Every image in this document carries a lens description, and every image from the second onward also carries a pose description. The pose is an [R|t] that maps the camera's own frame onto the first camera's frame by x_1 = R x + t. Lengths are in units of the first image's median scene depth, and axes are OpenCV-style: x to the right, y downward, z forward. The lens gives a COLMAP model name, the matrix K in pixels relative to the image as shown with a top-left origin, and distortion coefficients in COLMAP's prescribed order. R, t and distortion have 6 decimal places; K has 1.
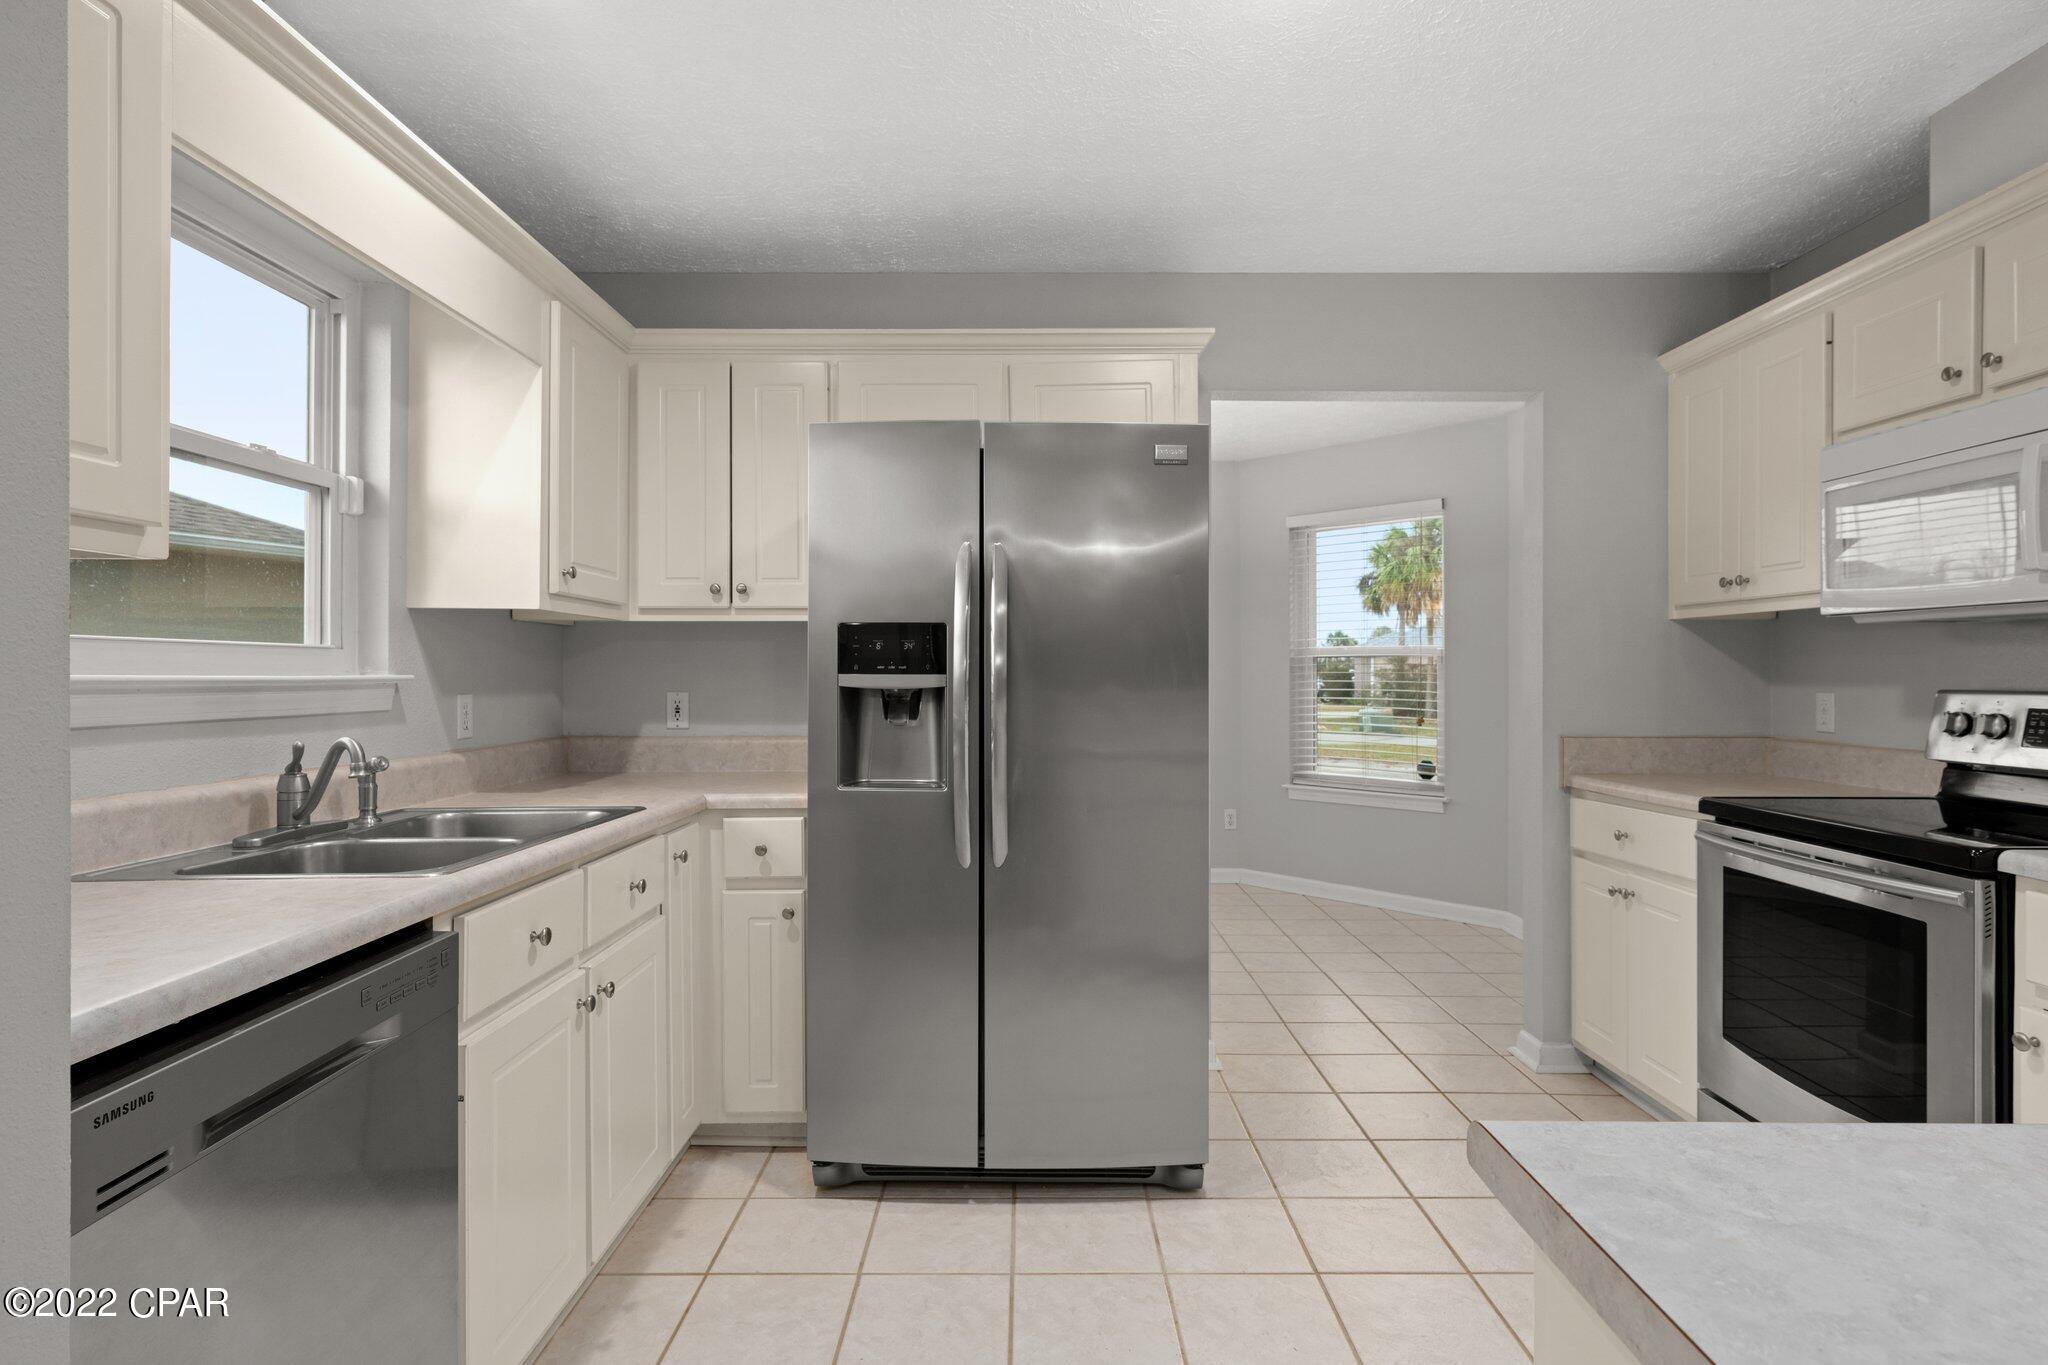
lens RADIAL K [[1055.7, 0, 1023.7], [0, 1055.7, 671.2], [0, 0, 1]] dist [-0.000665, -0.000786]
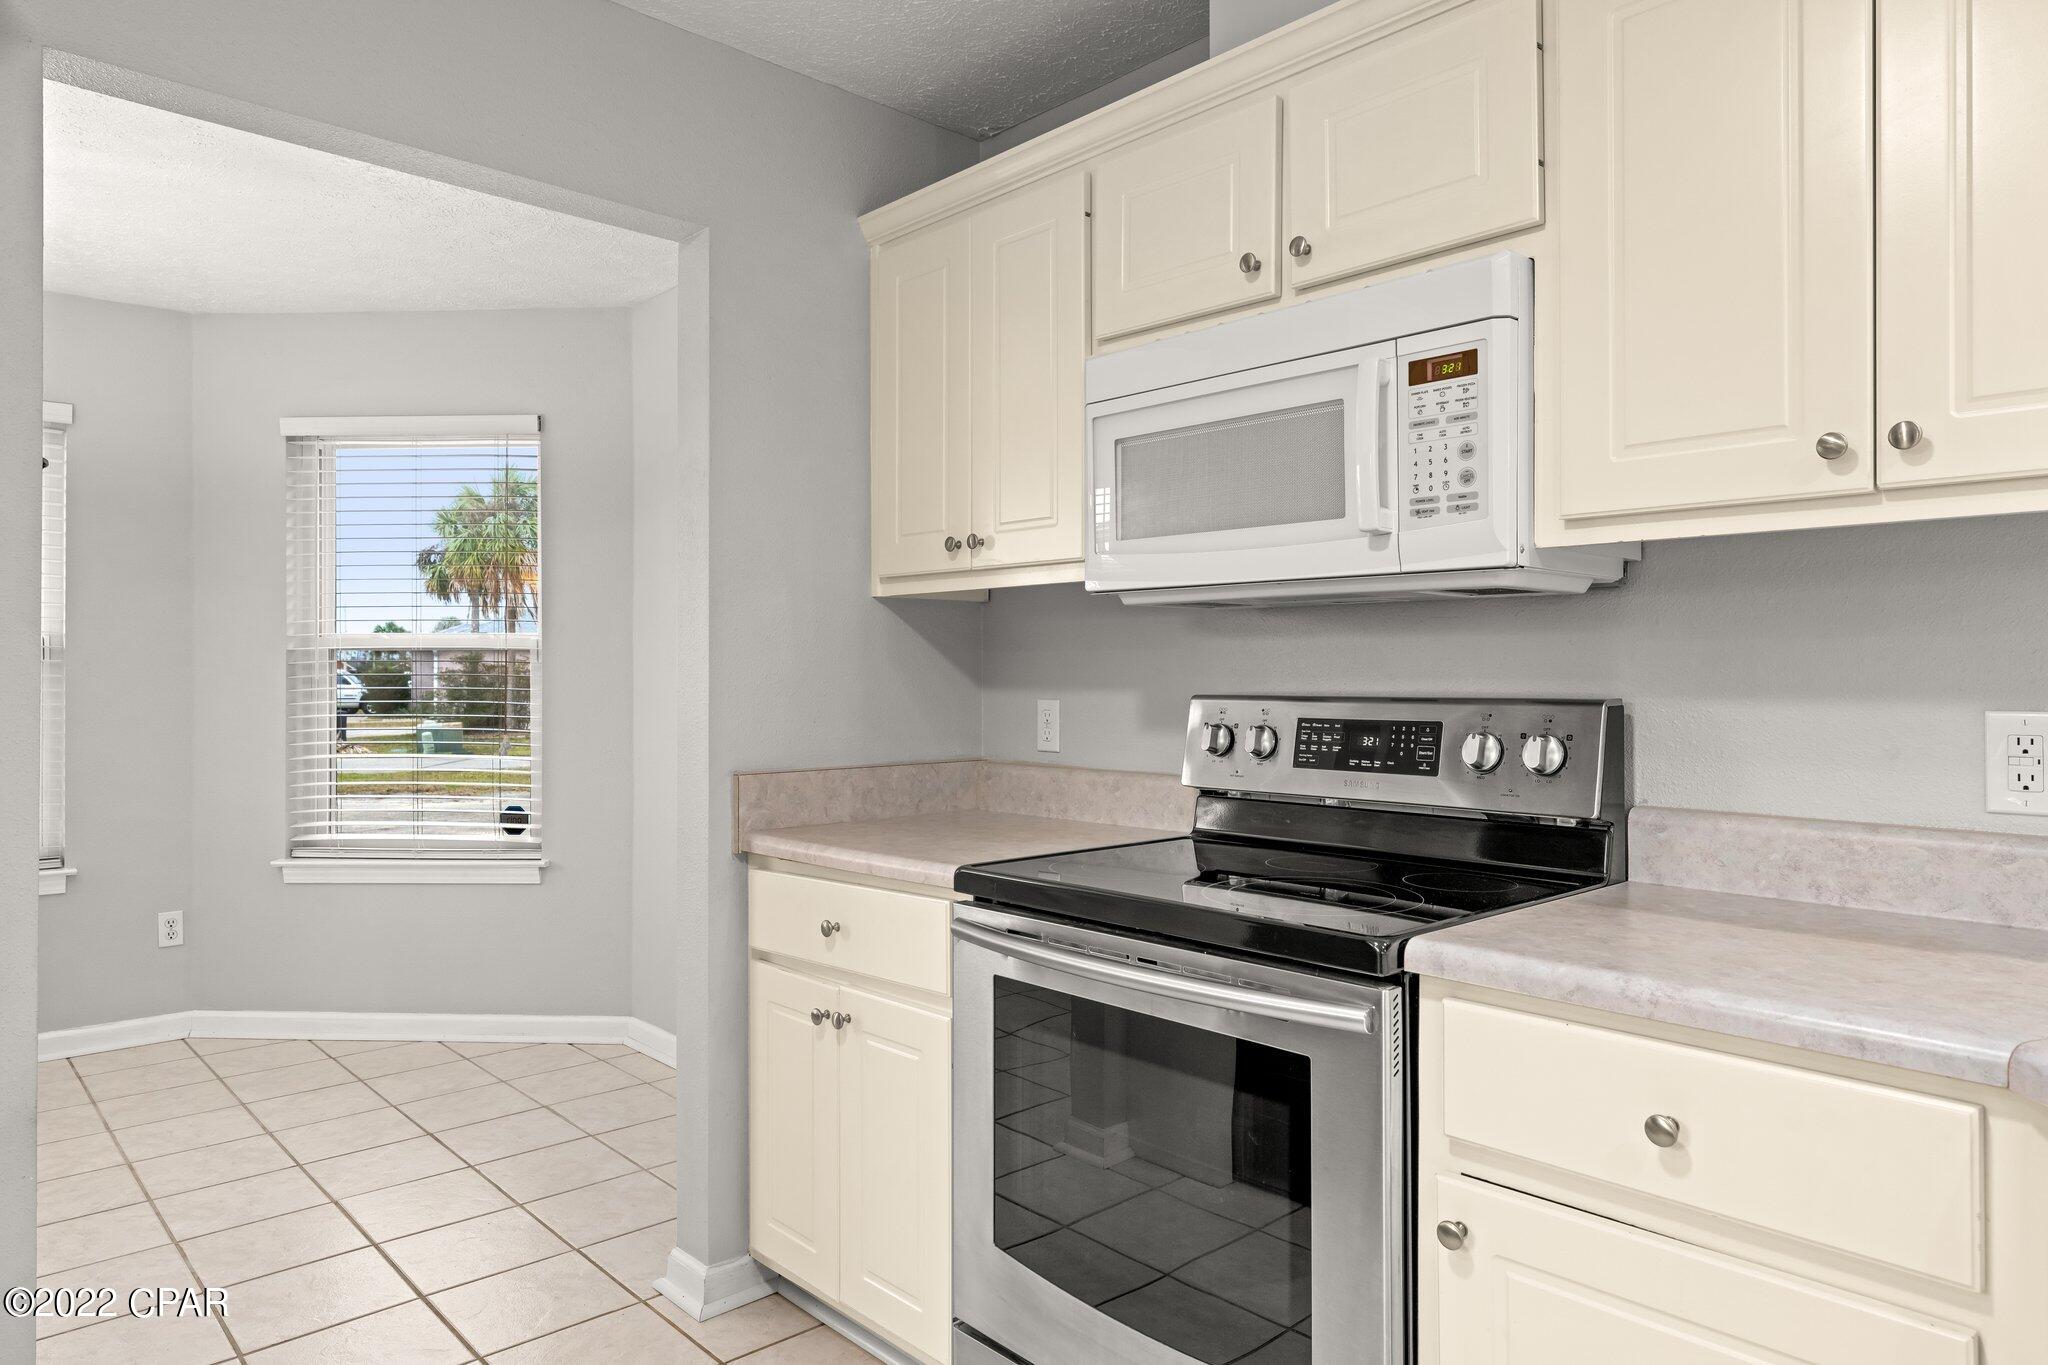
lens RADIAL K [[1268.8, 0, 1025.2], [0, 1268.8, 669.0], [0, 0, 1]] dist [0.000451, 0.000455]
pose [[0.729353, 0.002565, 0.684133, 0.115928], [-0.000163, 0.999994, -0.003575, 0.001561], [-0.684138, 0.002496, 0.729349, 0.328881]]
